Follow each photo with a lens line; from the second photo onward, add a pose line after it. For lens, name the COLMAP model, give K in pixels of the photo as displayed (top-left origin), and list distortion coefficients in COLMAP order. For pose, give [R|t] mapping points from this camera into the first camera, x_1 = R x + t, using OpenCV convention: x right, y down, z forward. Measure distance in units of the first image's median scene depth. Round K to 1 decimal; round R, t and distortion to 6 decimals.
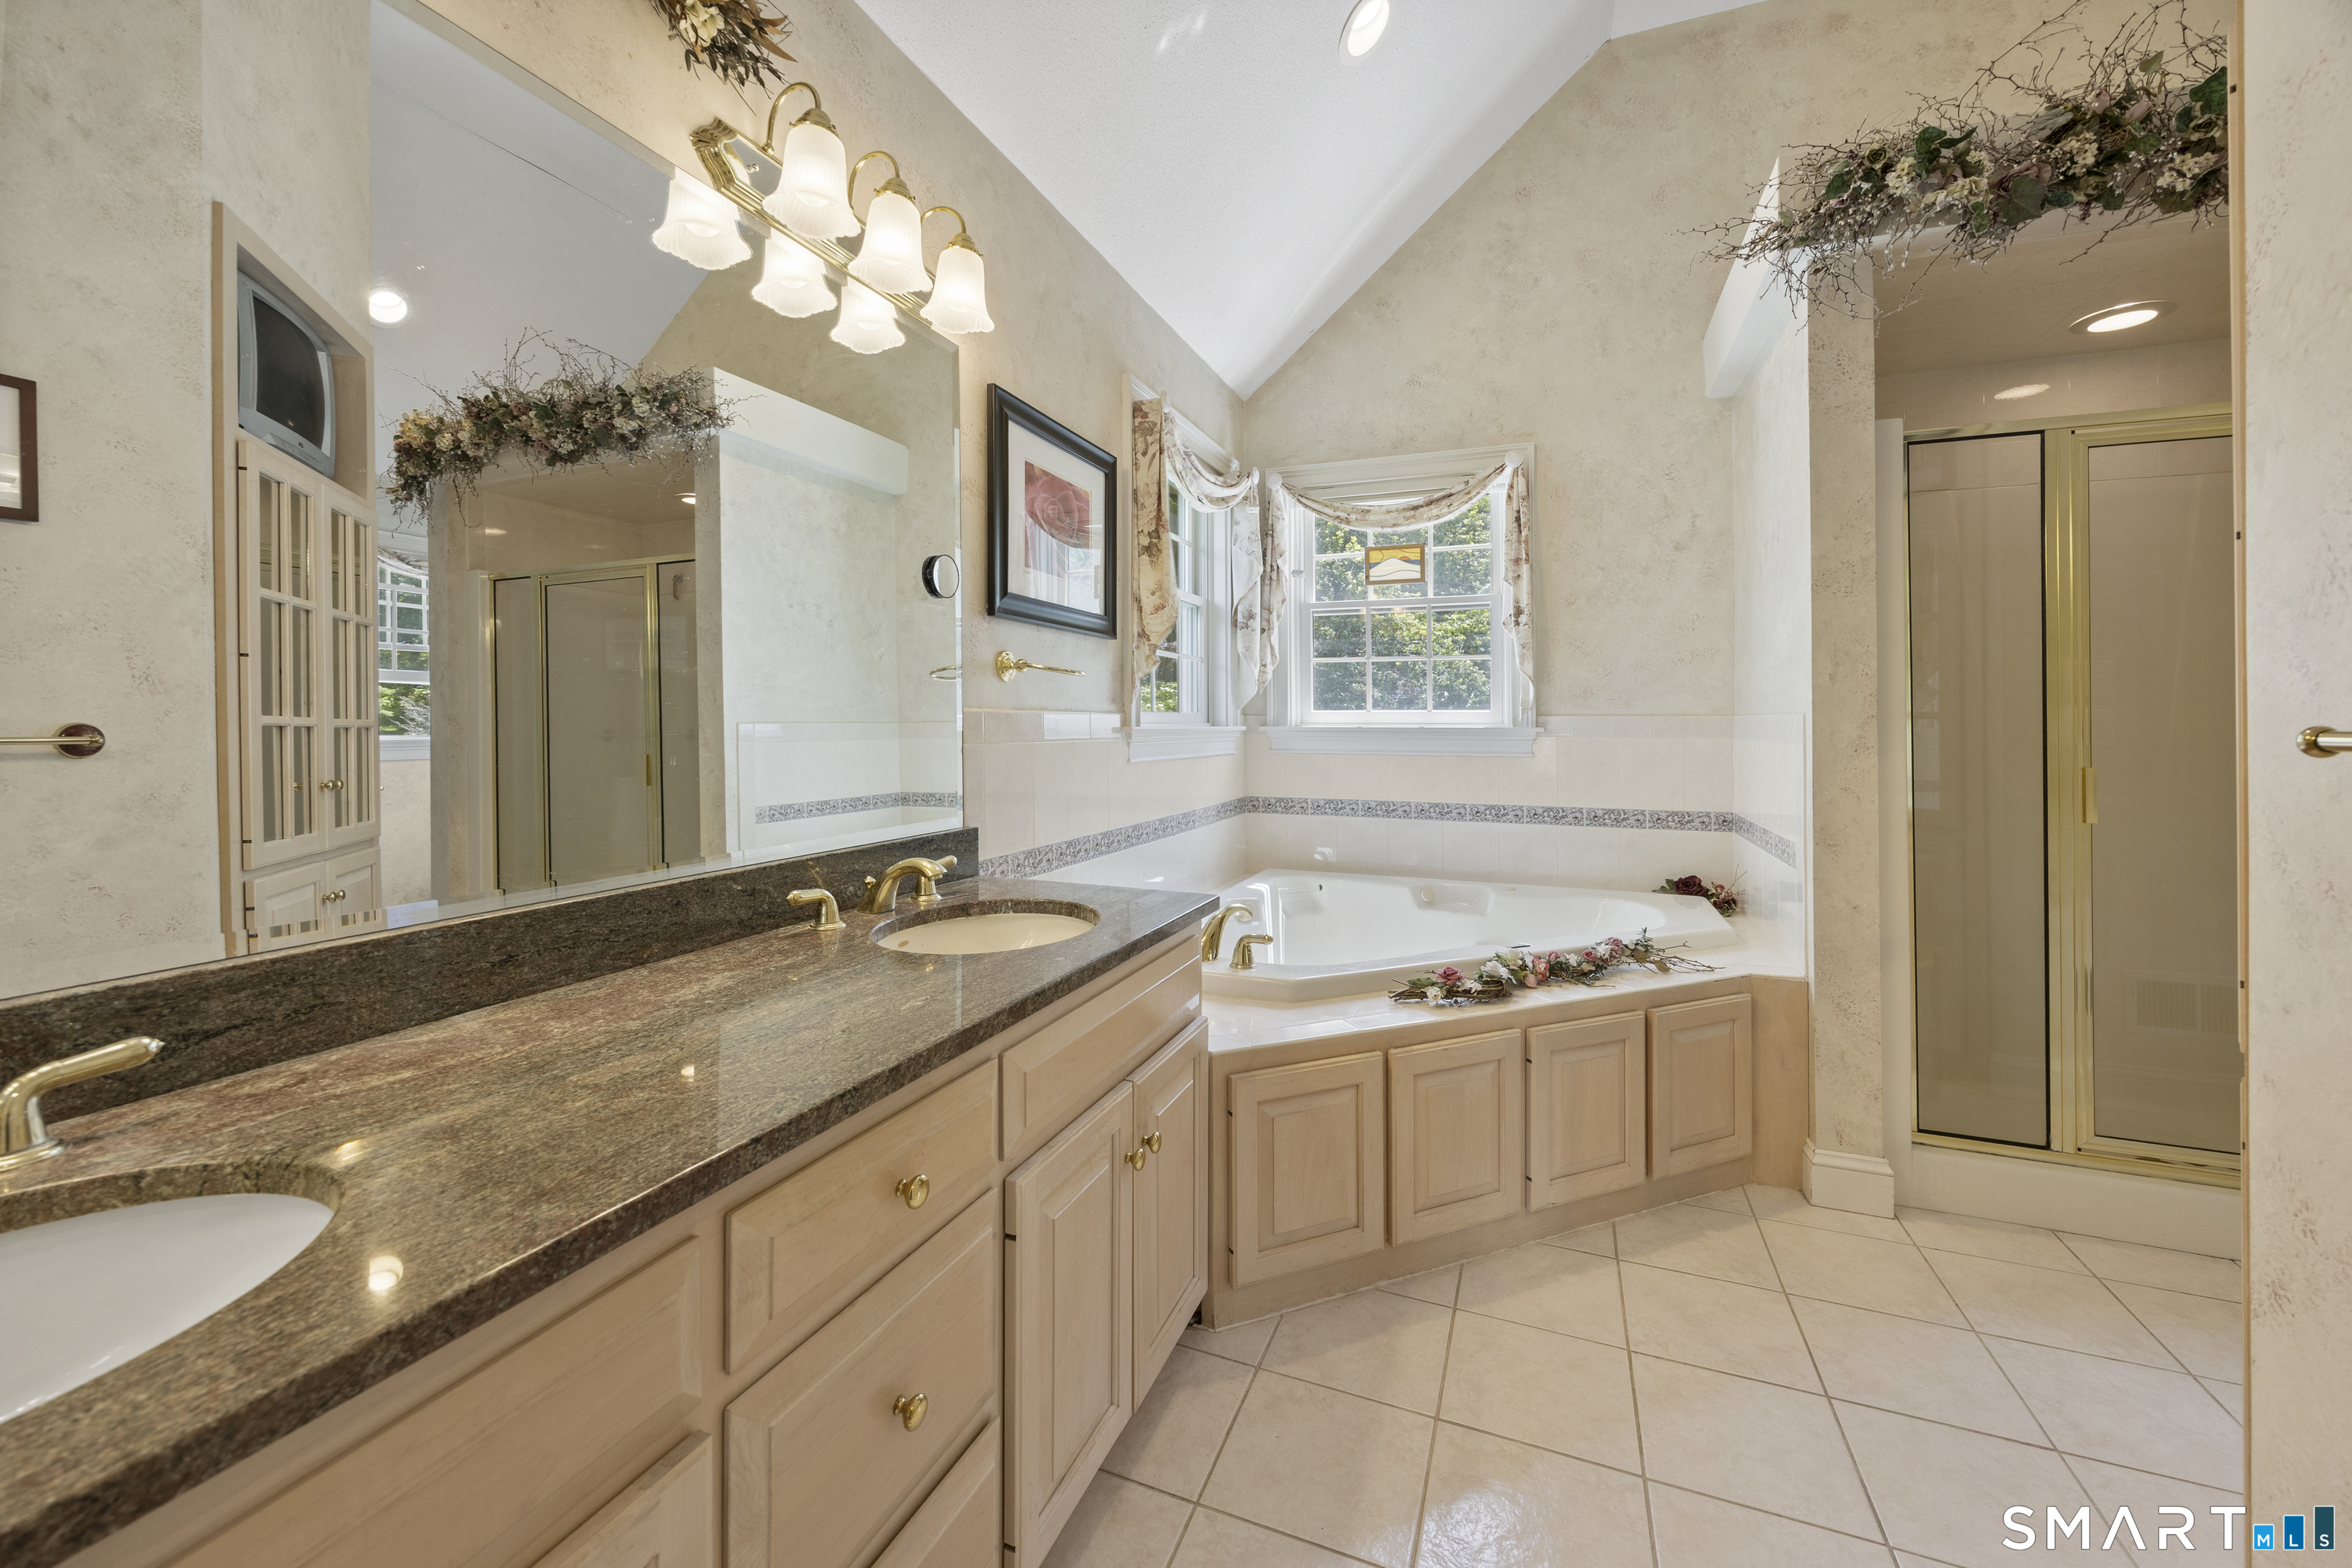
lens RADIAL K [[932.2, 0, 1174.9], [0, 932.2, 717.7], [0, 0, 1]] dist [-0.000633, 0.000119]
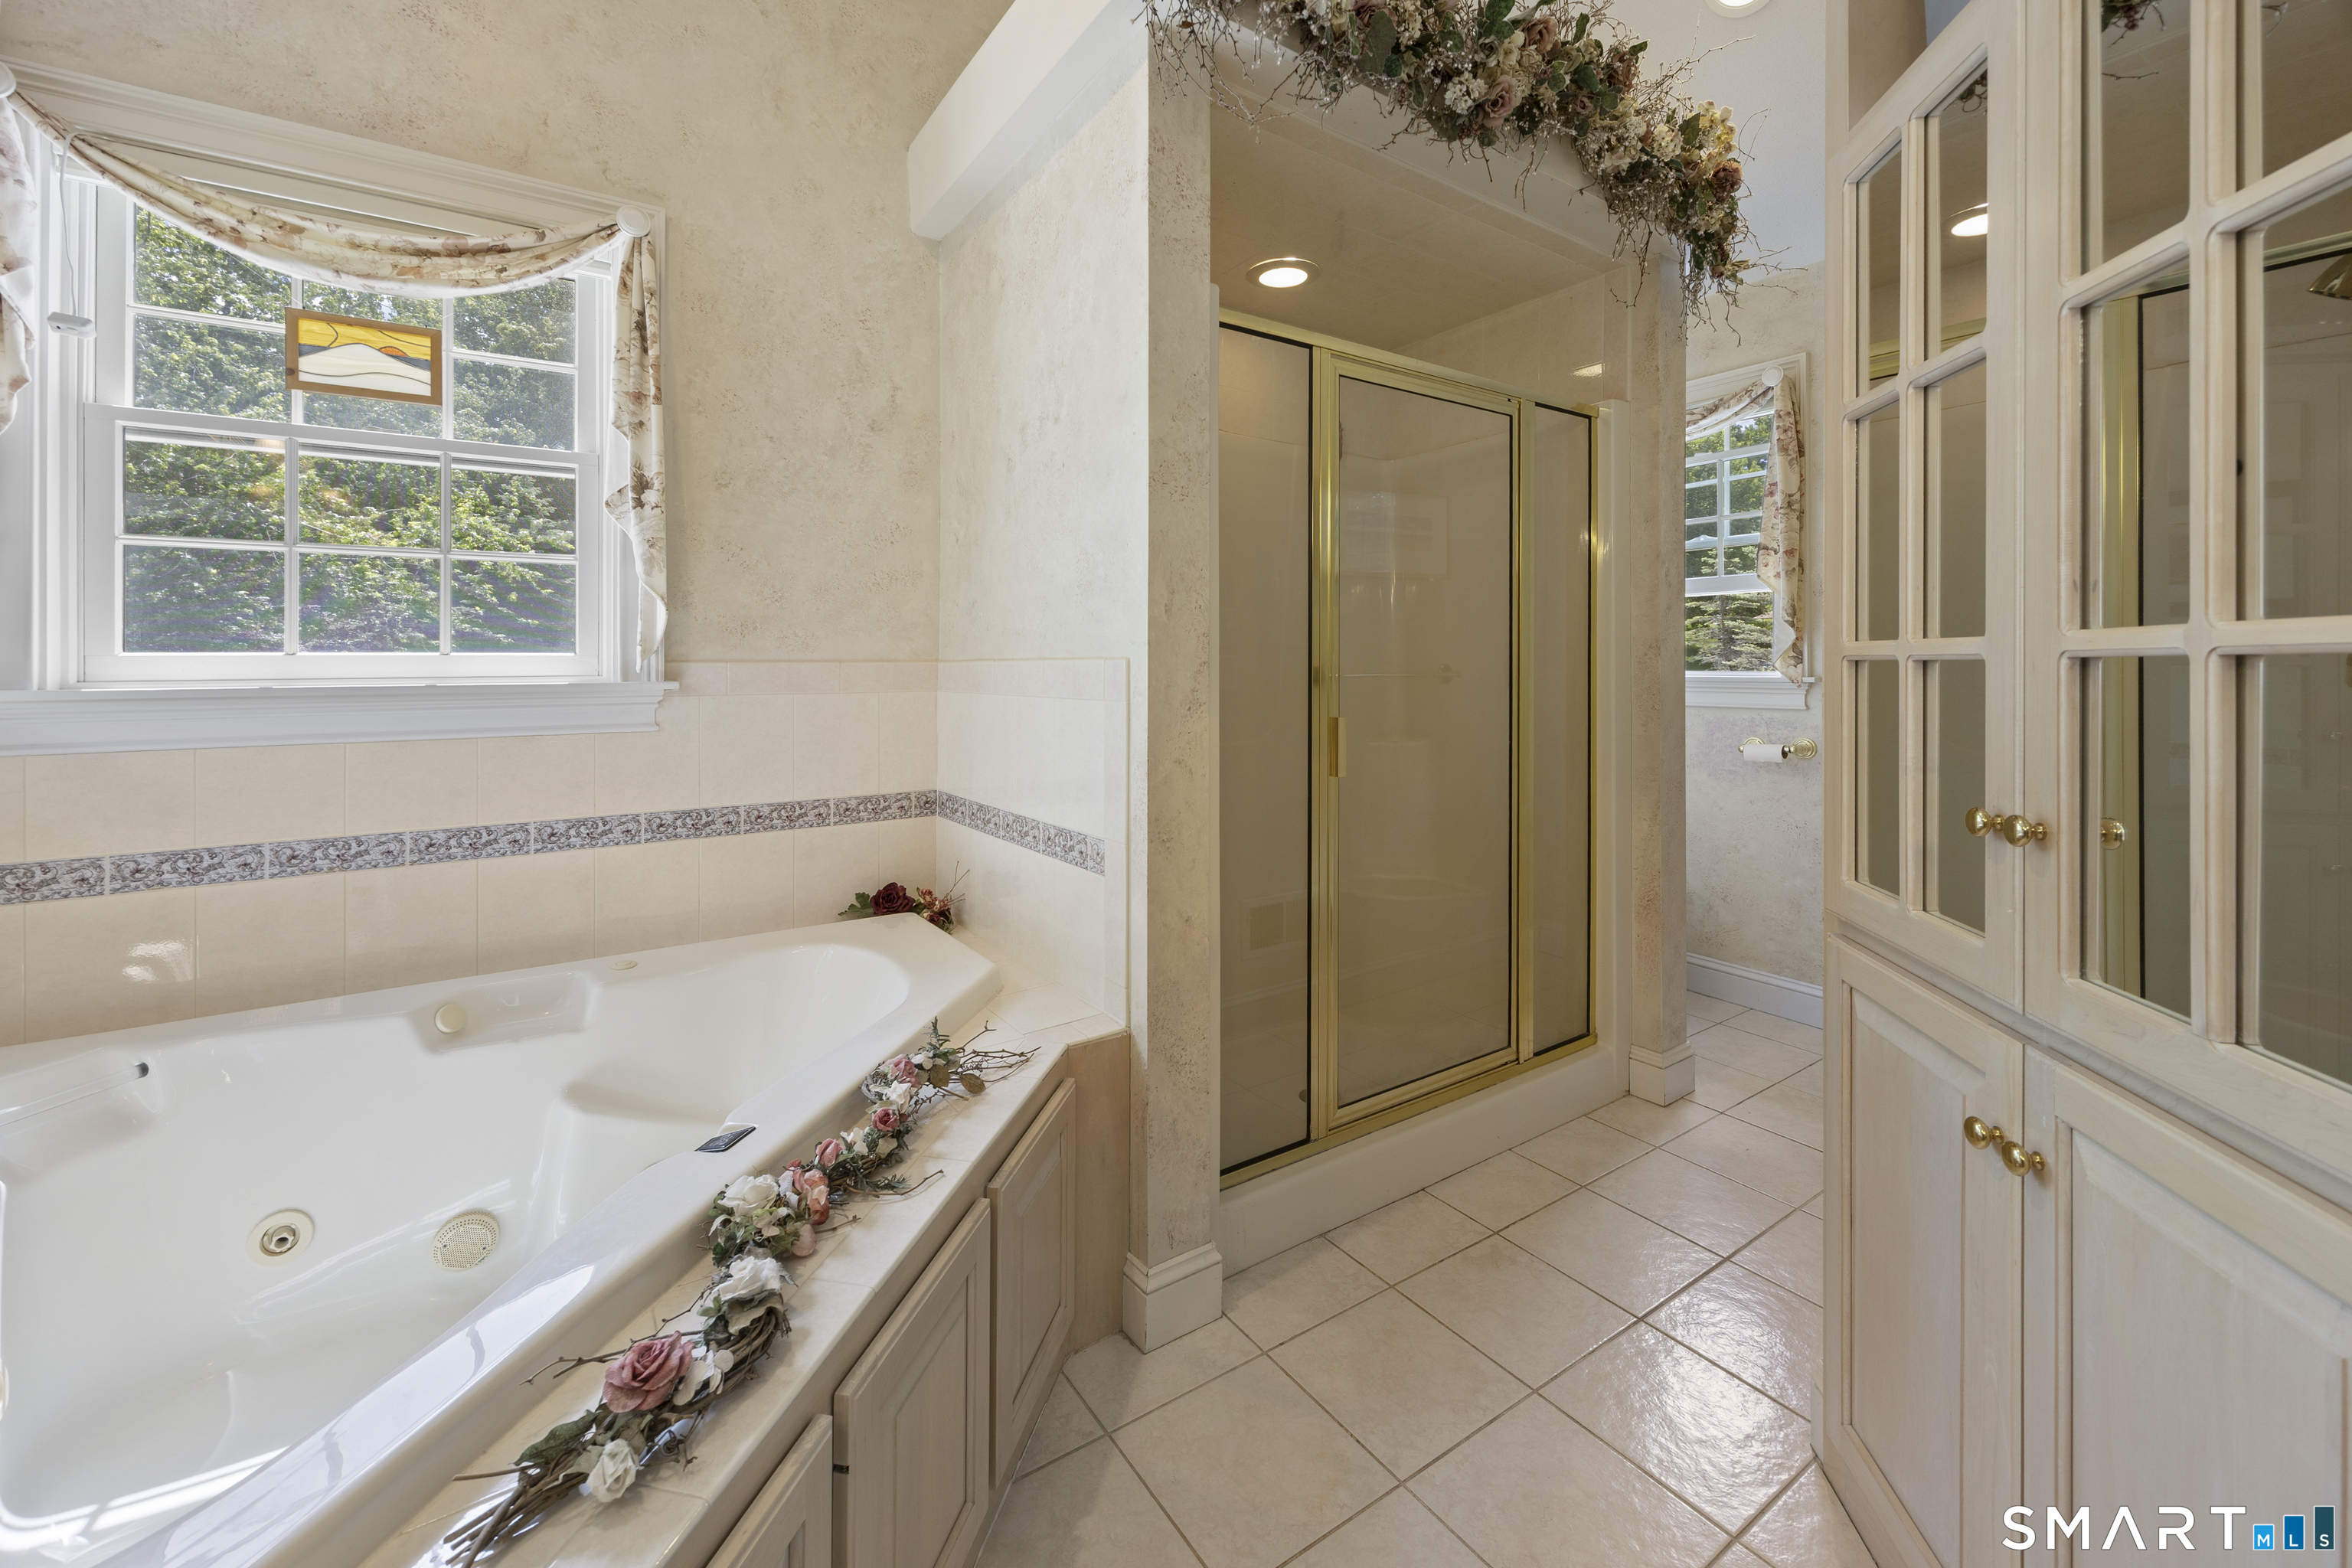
lens RADIAL K [[954.1, 0, 1177.1], [0, 954.1, 651.0], [0, 0, 1]] dist [-0.001547, -0.000121]
pose [[0.552615, 0.009392, 0.833384, 0.057342], [0.002962, 0.999908, -0.013233, -0.000213], [-0.833431, 0.009781, 0.552536, 0.390337]]
